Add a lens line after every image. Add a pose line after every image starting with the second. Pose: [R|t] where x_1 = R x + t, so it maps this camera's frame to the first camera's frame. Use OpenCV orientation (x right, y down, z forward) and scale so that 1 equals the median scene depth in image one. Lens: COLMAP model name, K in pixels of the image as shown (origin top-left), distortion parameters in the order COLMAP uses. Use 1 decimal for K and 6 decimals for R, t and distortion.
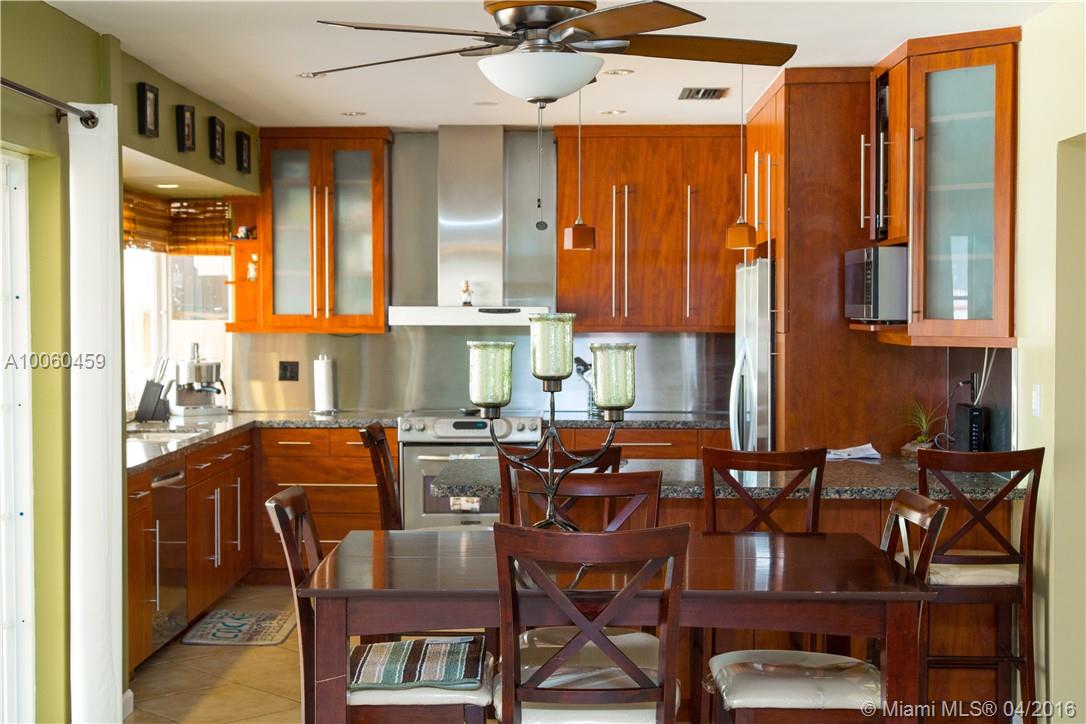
lens RADIAL K [[1509.0, 0, 540.0], [0, 1509.0, 366.2], [0, 0, 1]] dist [0.061117, 0.000000]
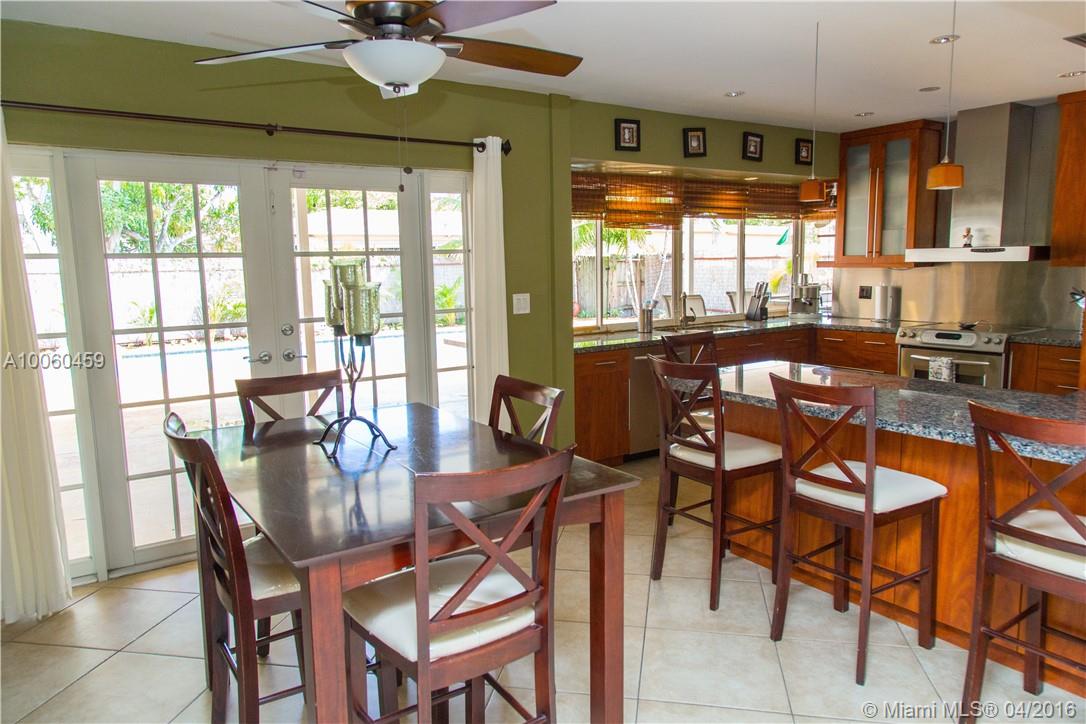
lens RADIAL K [[727.8, 0, 559.5], [0, 727.8, 354.9], [0, 0, 1]] dist [0.027874, -0.003865]
pose [[0.614273, 0.092183, -0.783691, 0.361864], [-0.014220, 0.994285, 0.105808, -0.012557], [0.788966, -0.053851, 0.612073, 0.452285]]
